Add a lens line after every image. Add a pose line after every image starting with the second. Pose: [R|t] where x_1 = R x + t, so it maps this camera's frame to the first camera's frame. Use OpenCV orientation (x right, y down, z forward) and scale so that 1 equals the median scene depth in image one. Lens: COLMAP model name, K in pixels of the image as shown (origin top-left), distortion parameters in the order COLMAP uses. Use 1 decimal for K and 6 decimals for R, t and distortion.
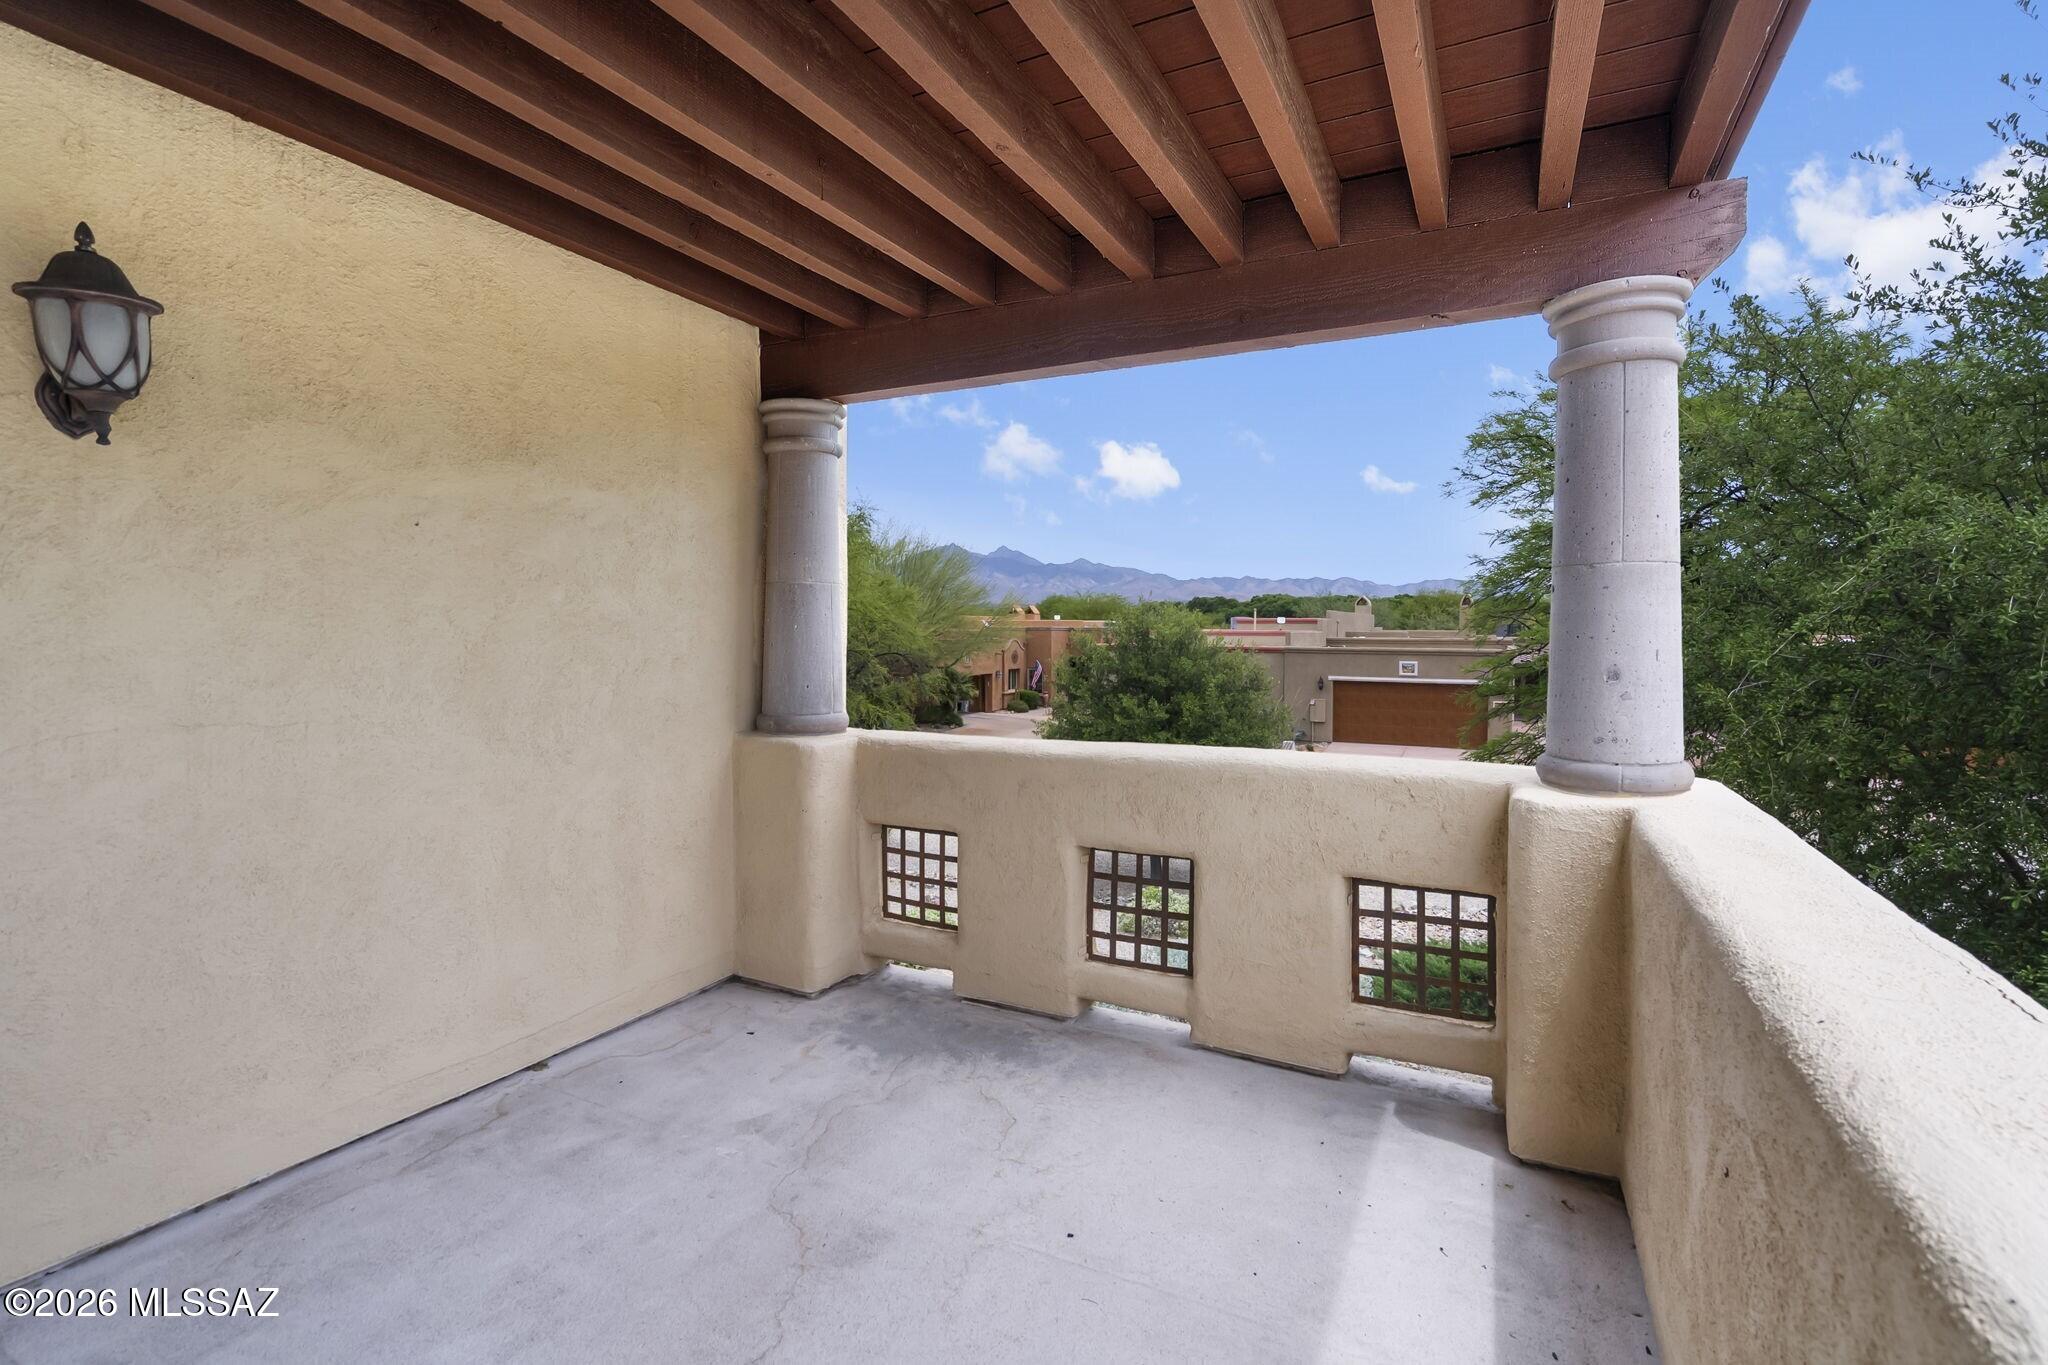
lens RADIAL K [[934.8, 0, 1021.5], [0, 934.8, 638.7], [0, 0, 1]] dist [-0.019994, 0.002431]
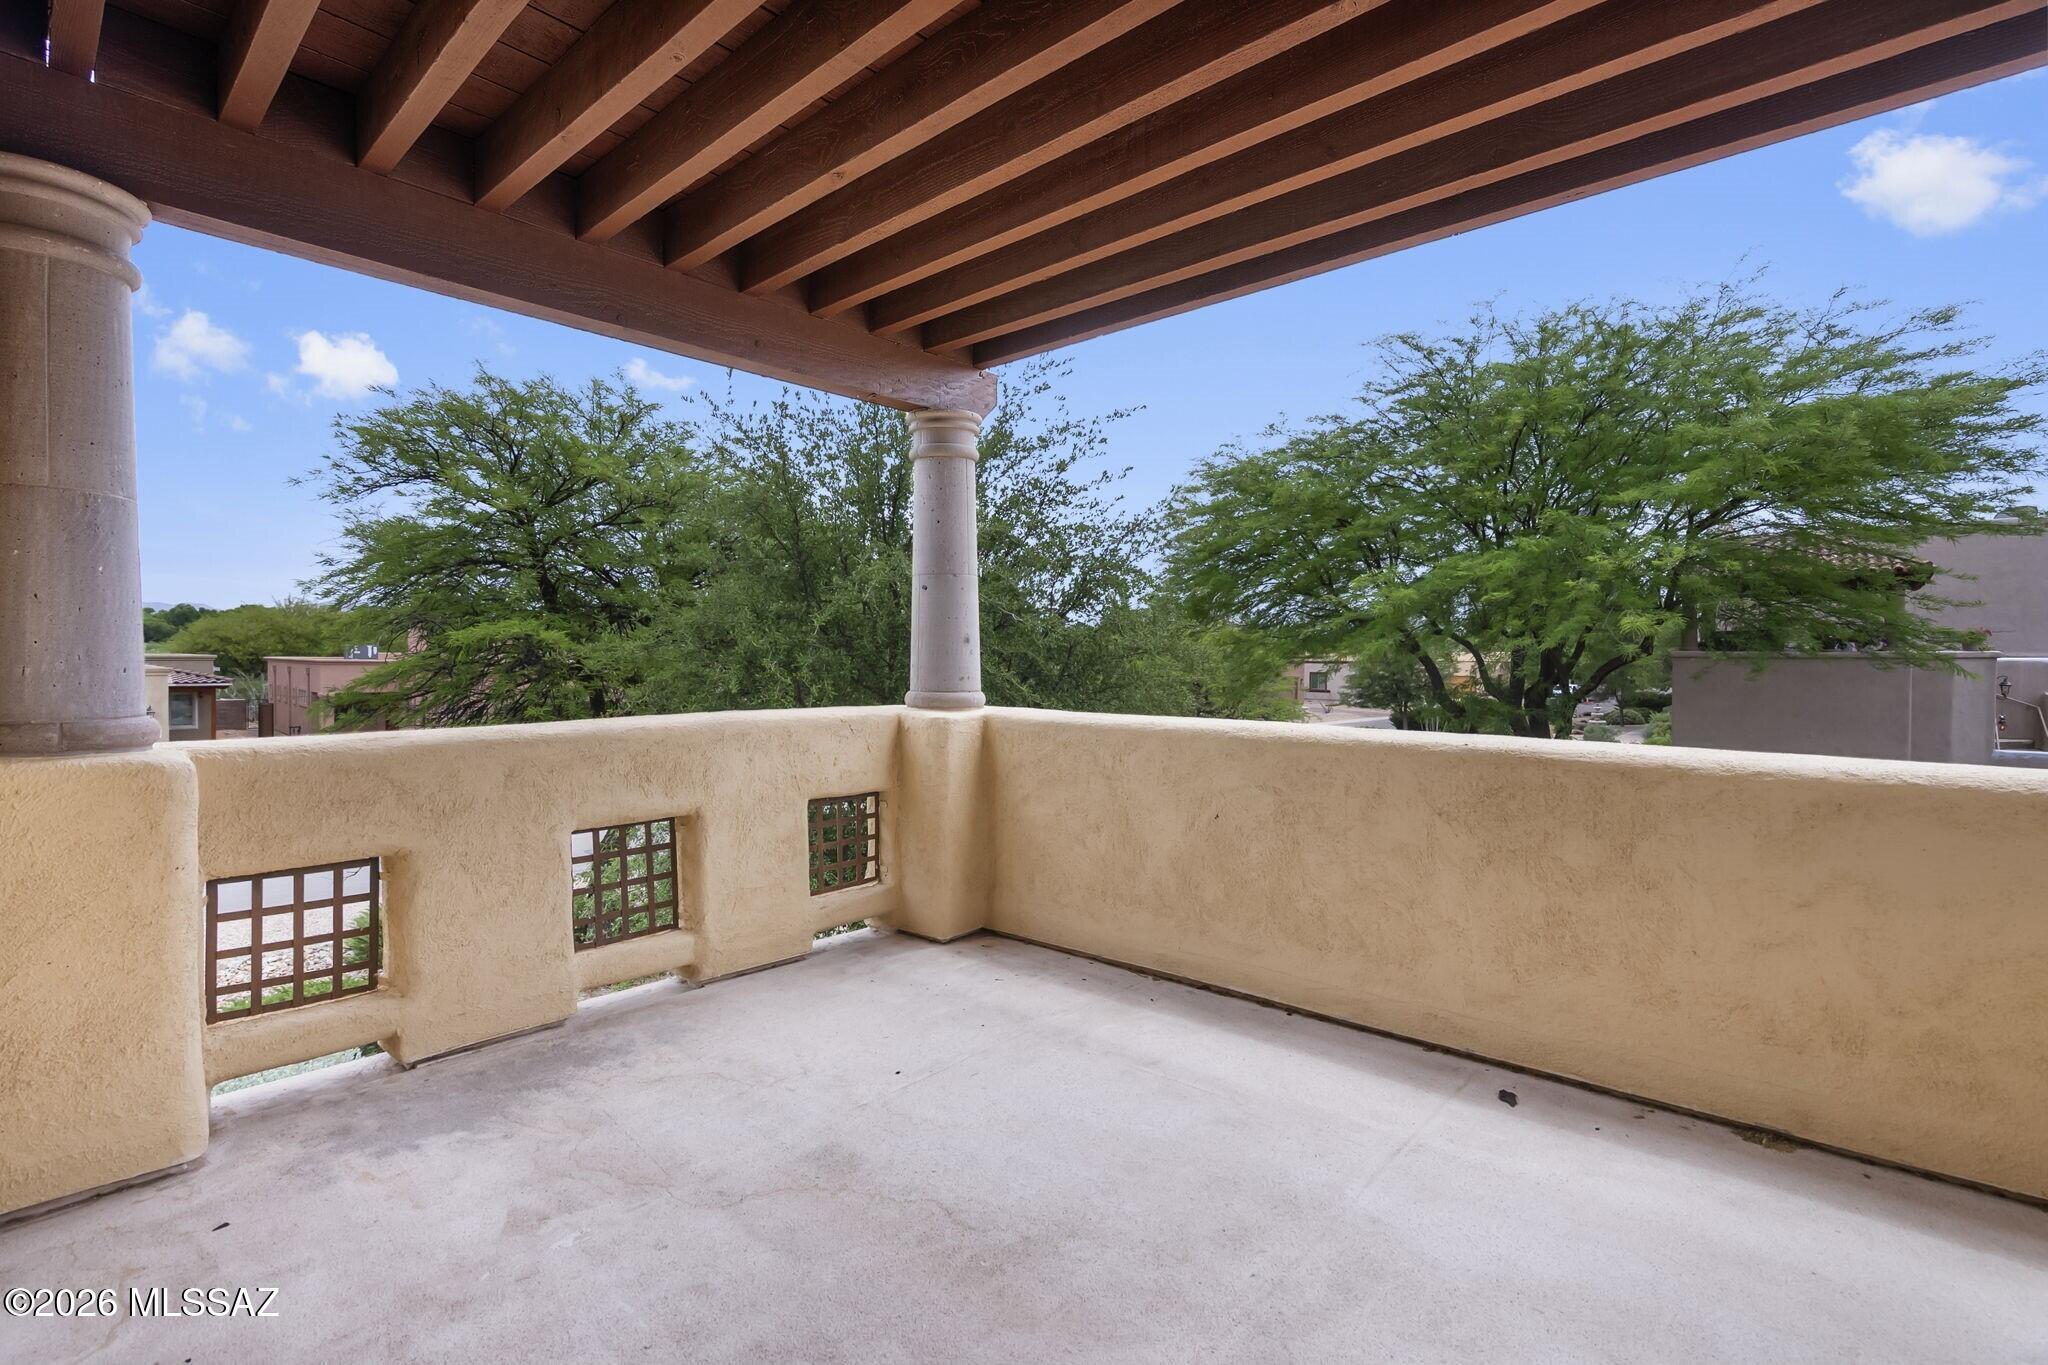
lens RADIAL K [[934.8, 0, 1039.3], [0, 934.8, 651.0], [0, 0, 1]] dist [-0.019994, 0.002431]
pose [[0.252195, 0.003030, 0.967672, -0.773208], [0.006877, 0.999964, -0.004923, 0.054360], [-0.967652, 0.007897, 0.252166, 0.337823]]
